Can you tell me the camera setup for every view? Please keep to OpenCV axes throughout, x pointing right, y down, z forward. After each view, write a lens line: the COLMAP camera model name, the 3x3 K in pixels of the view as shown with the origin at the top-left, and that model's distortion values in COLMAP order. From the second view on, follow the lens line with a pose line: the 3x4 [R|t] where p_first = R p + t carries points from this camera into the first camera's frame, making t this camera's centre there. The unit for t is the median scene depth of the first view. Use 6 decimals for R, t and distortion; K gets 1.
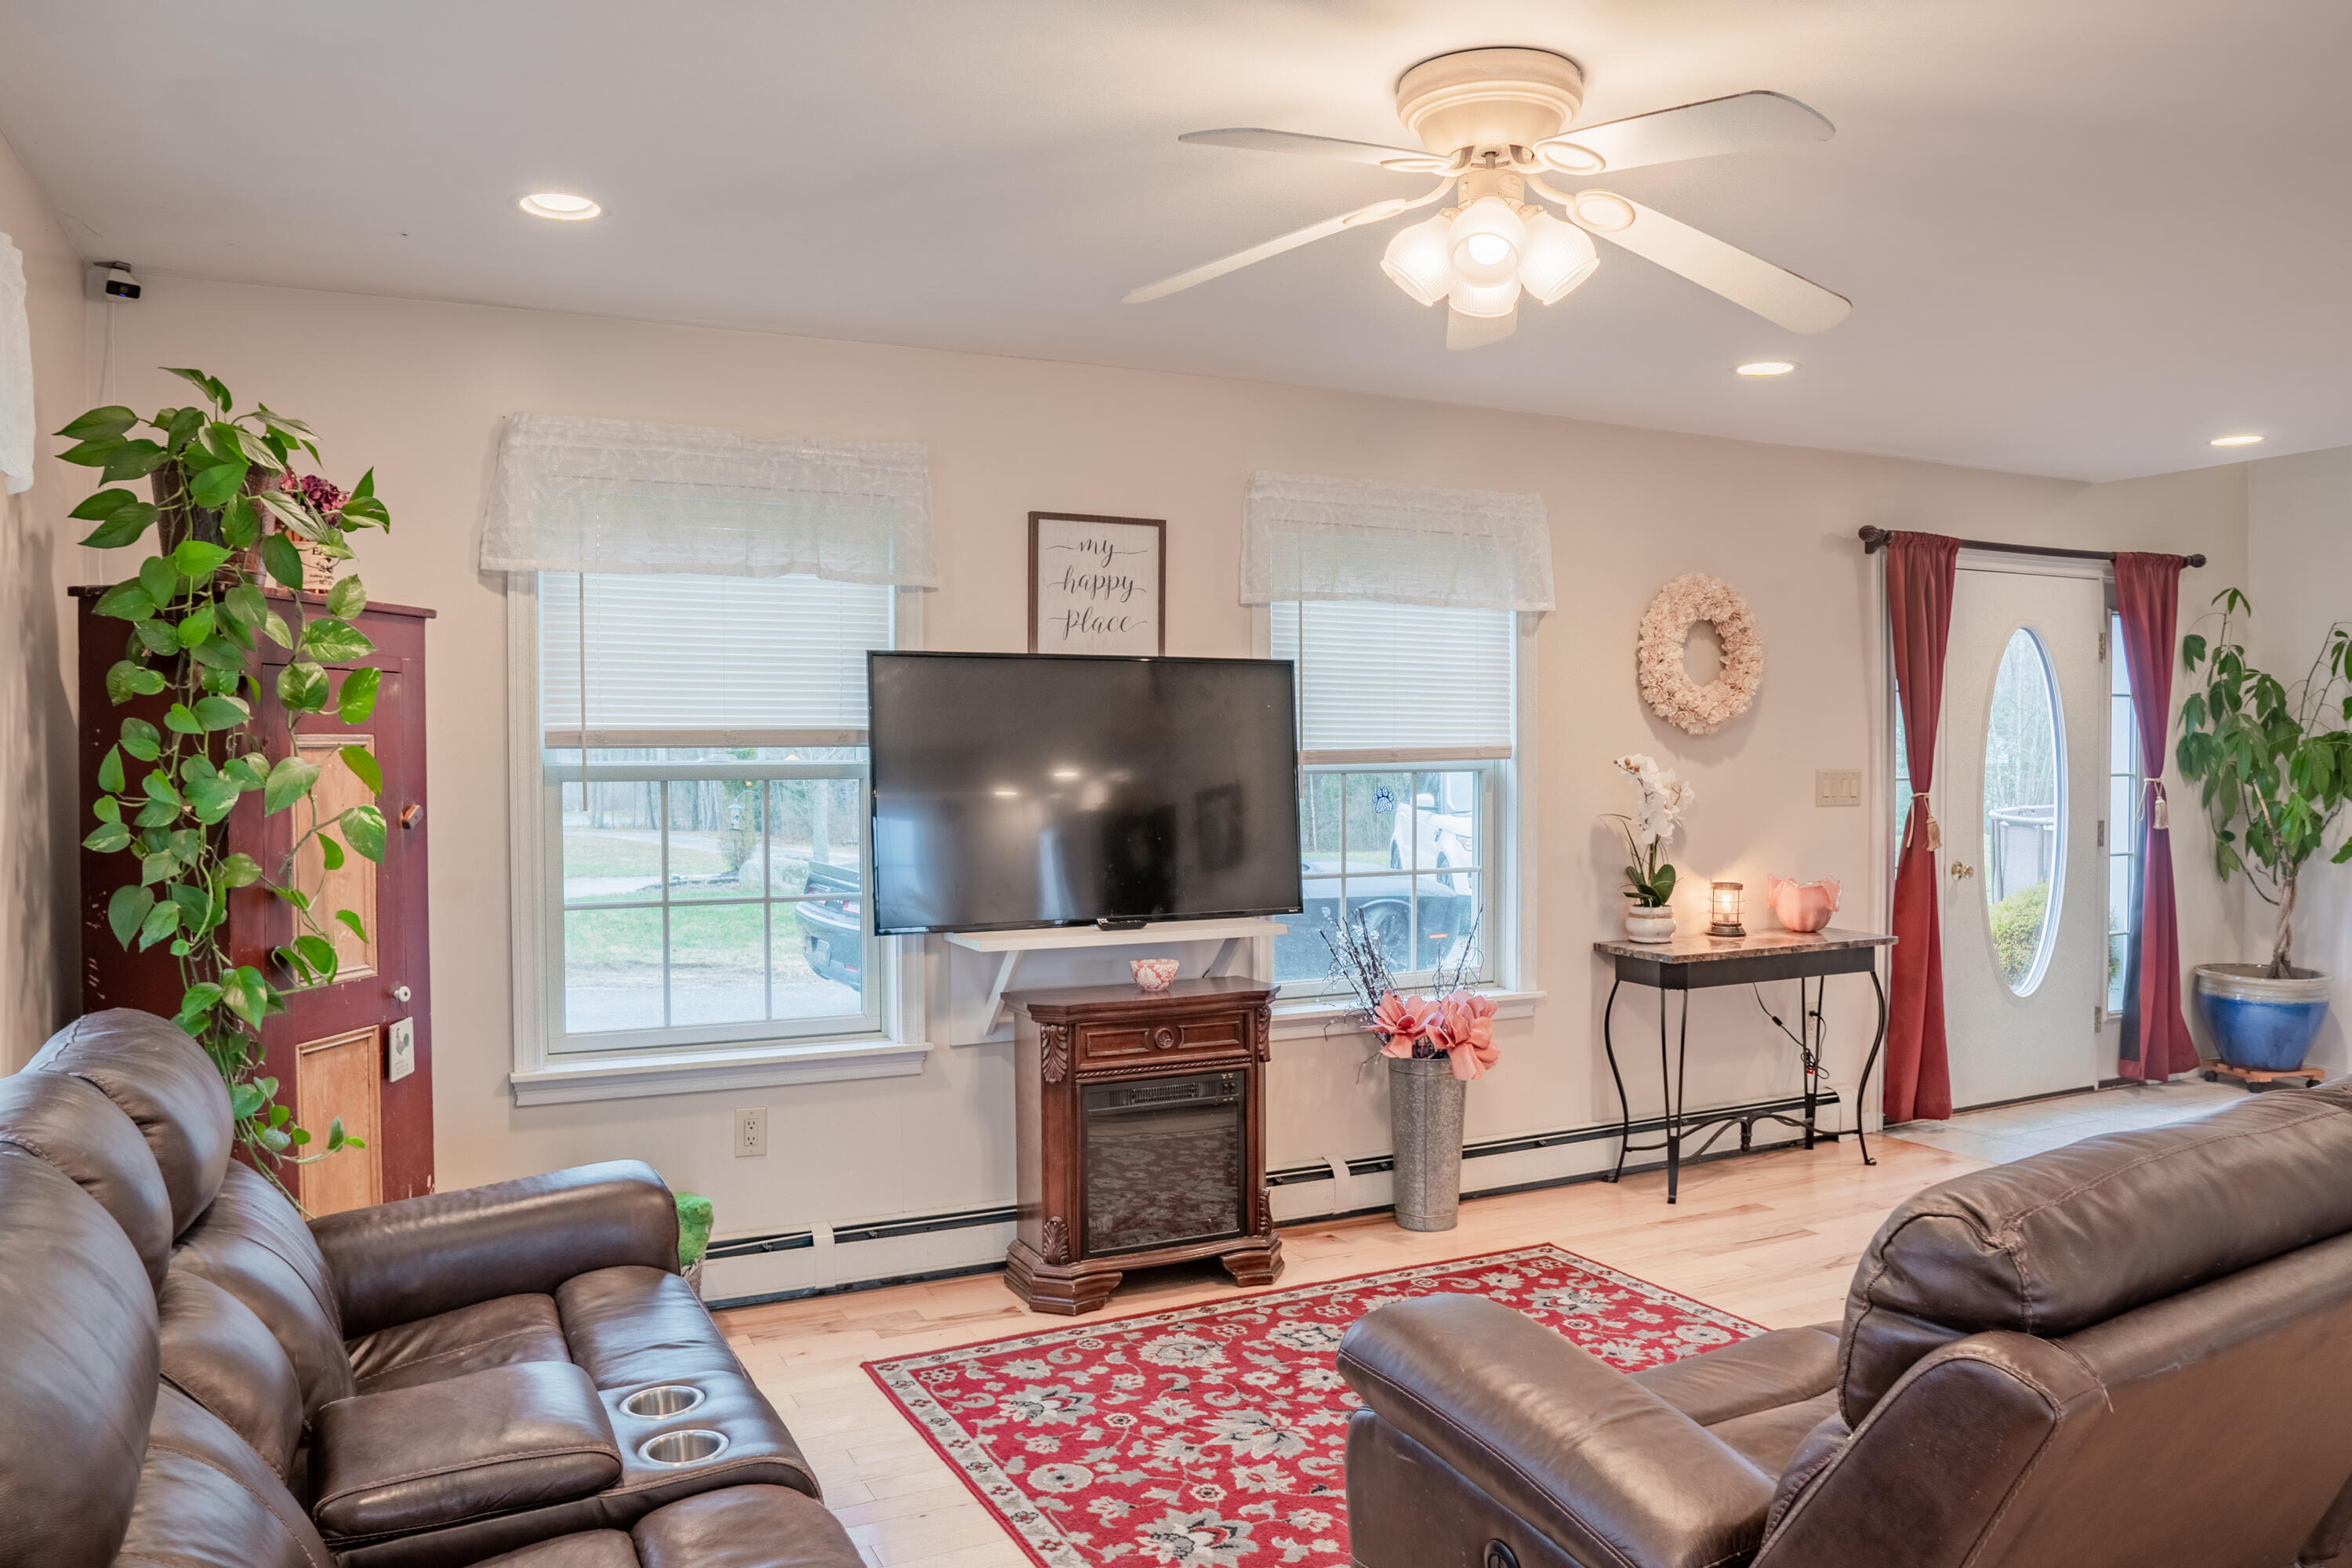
lens RADIAL K [[1665.4, 0, 1176.0], [0, 1665.4, 784.0], [0, 0, 1]] dist [-0.108391, 0.071759]
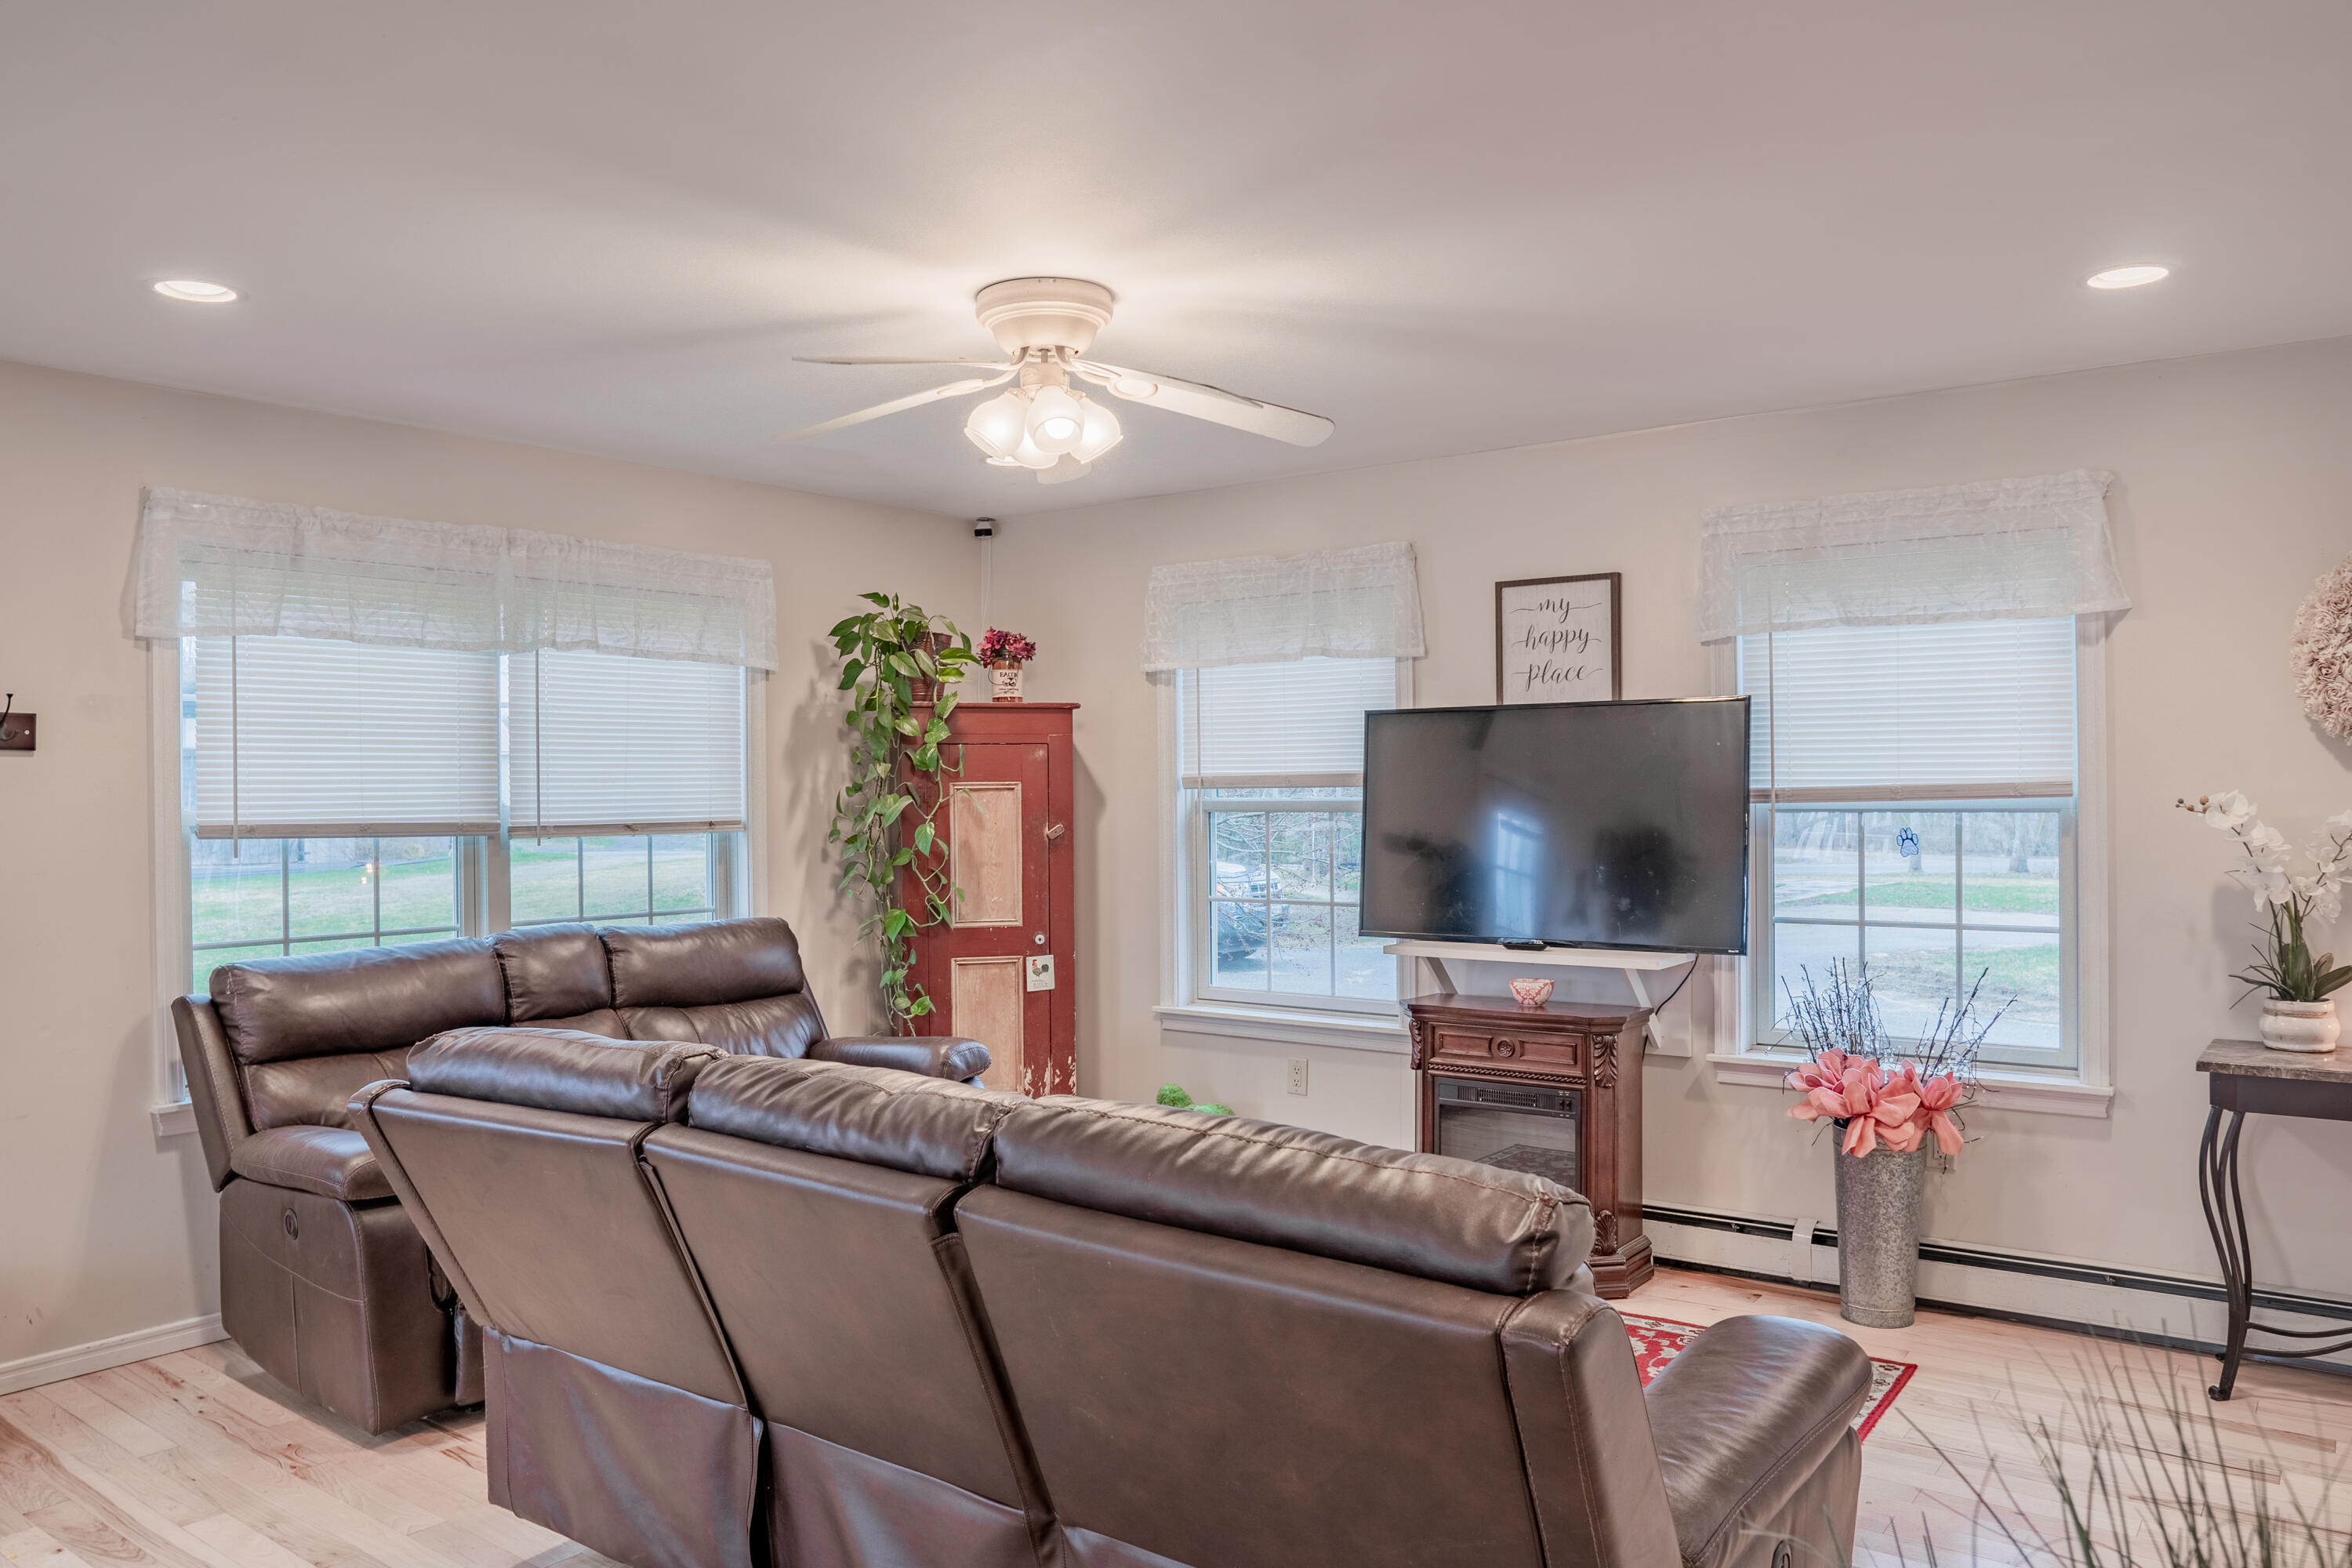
lens RADIAL K [[1665.4, 0, 1176.0], [0, 1665.4, 784.0], [0, 0, 1]] dist [-0.108391, 0.071759]
pose [[0.441677, -0.004990, -0.897160, 0.853158], [-0.012530, 0.999853, -0.011730, -0.007690], [0.897086, 0.016422, 0.441550, 0.296417]]
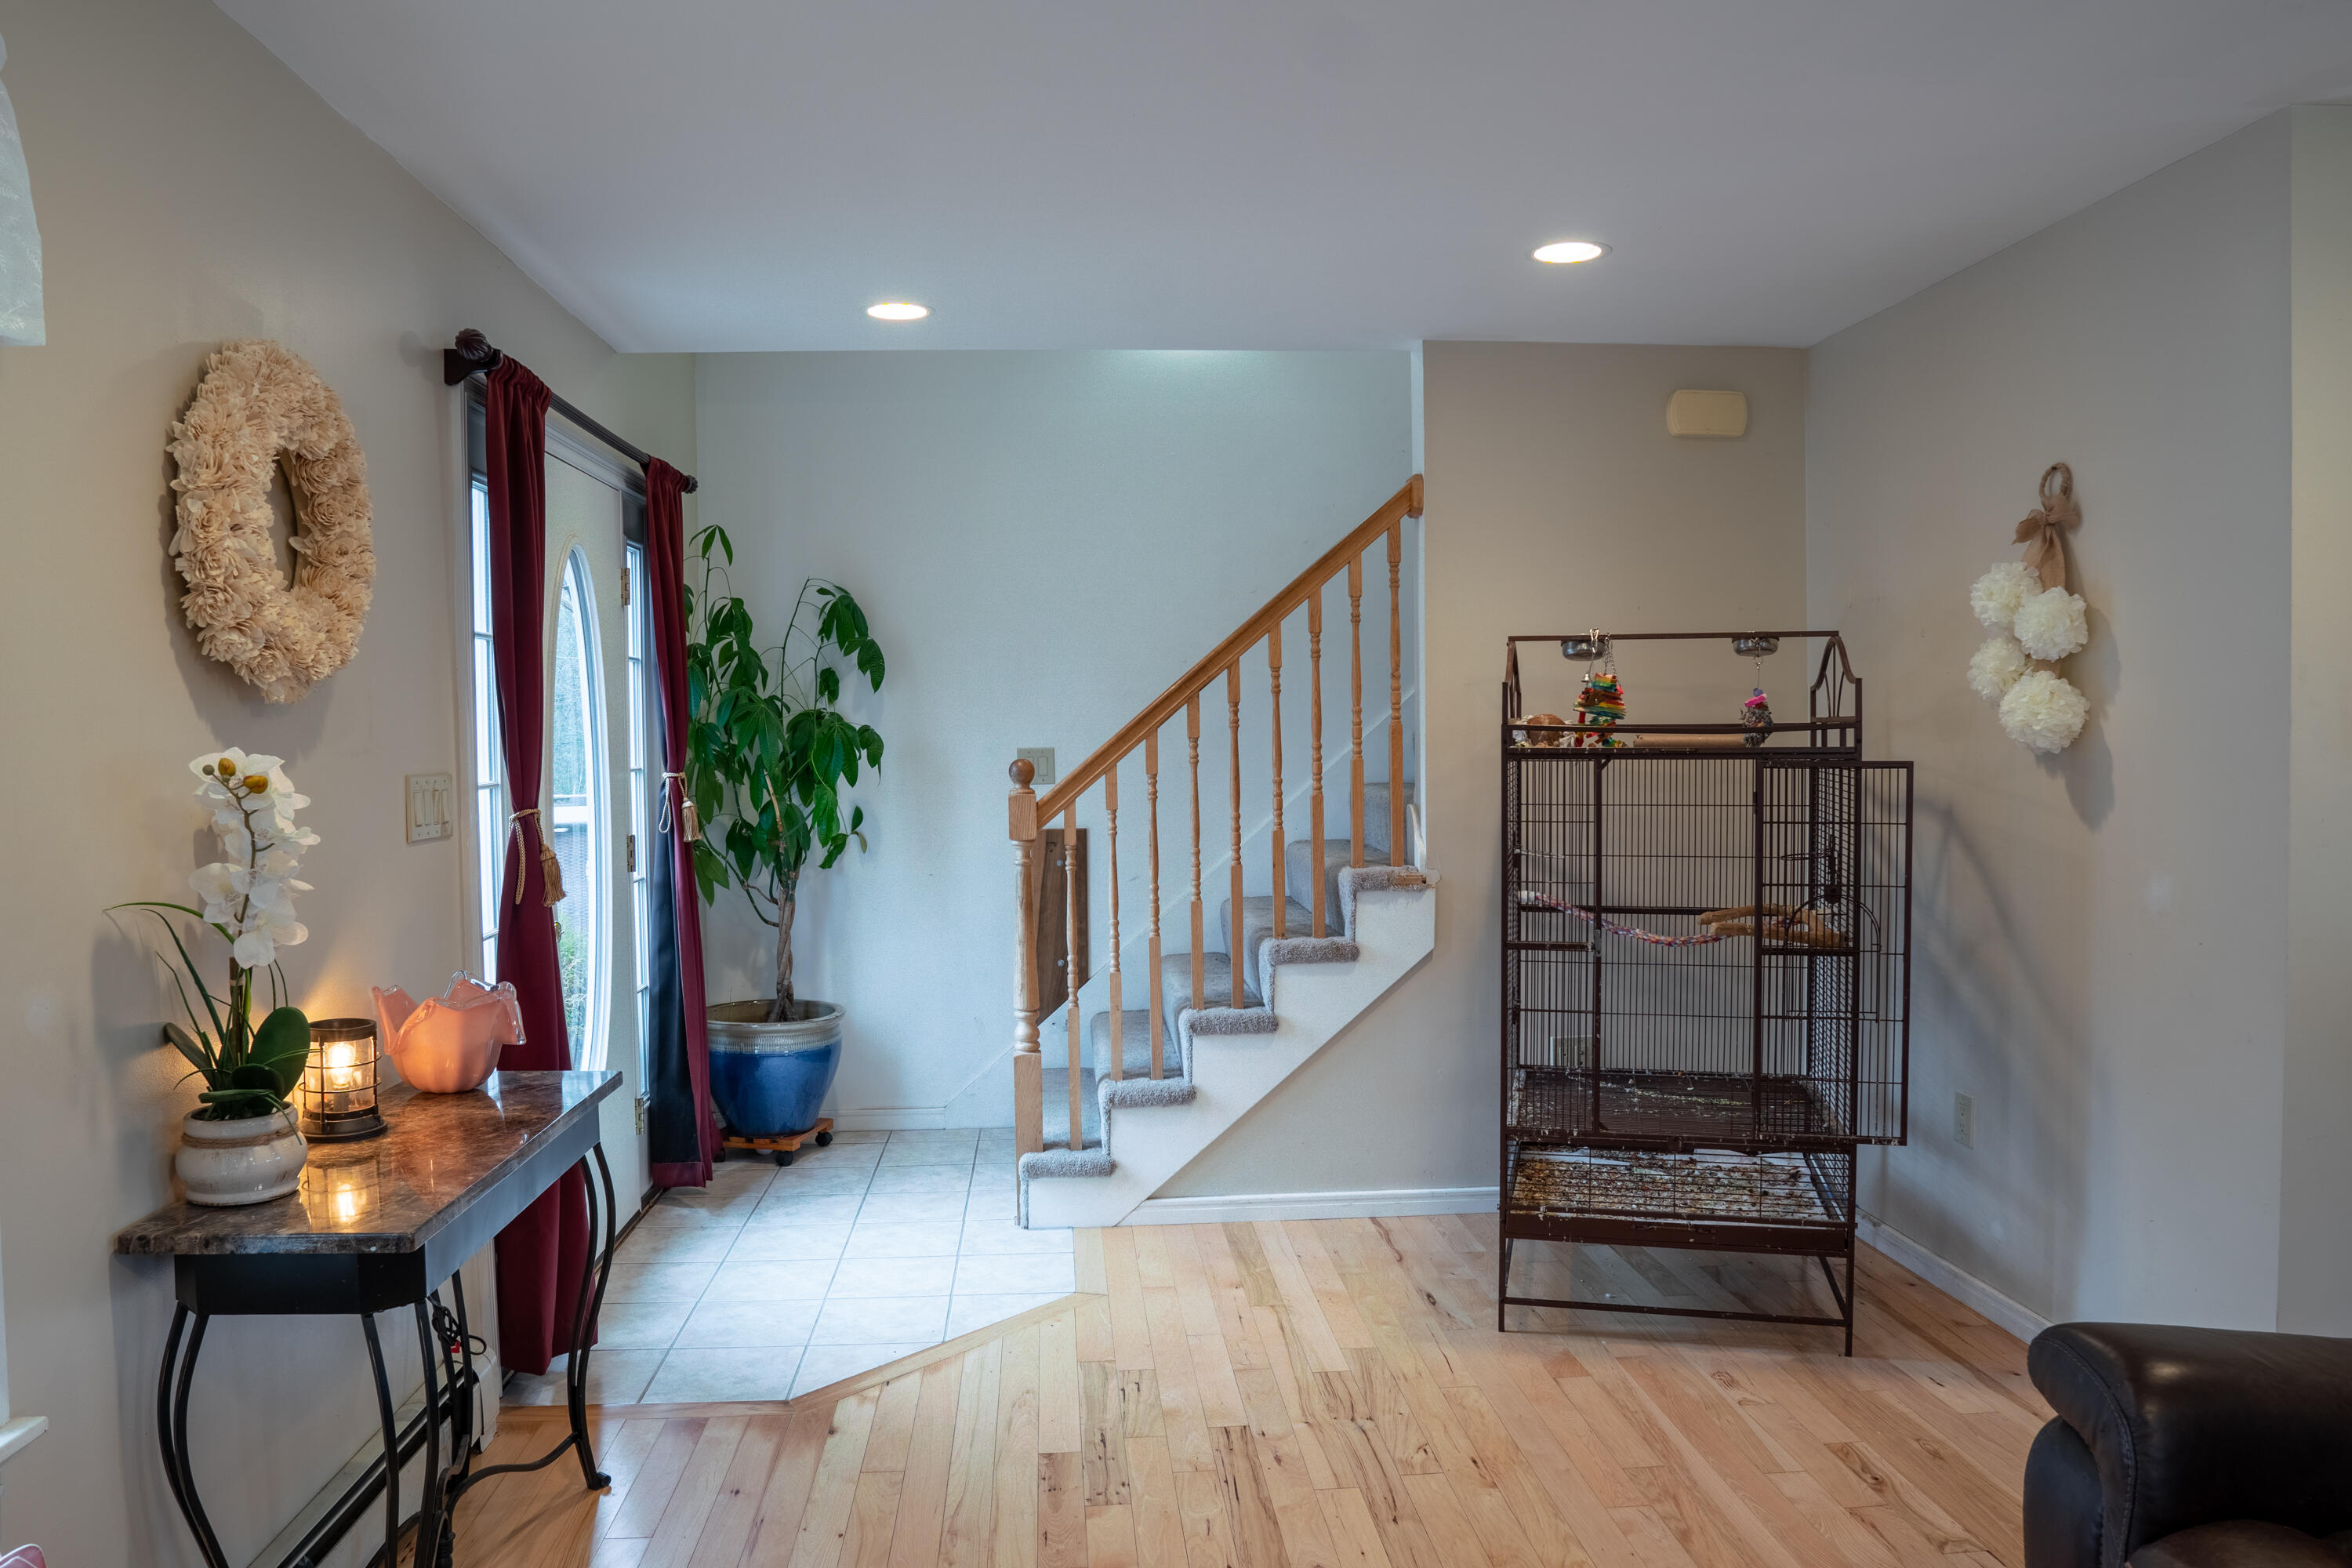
lens RADIAL K [[1665.4, 0, 1176.0], [0, 1665.4, 784.0], [0, 0, 1]] dist [-0.108391, 0.071759]
pose [[0.371324, -0.035143, 0.927838, -0.001916], [0.030875, 0.999198, 0.025490, -0.015031], [-0.927990, 0.019181, 0.372112, 0.759102]]
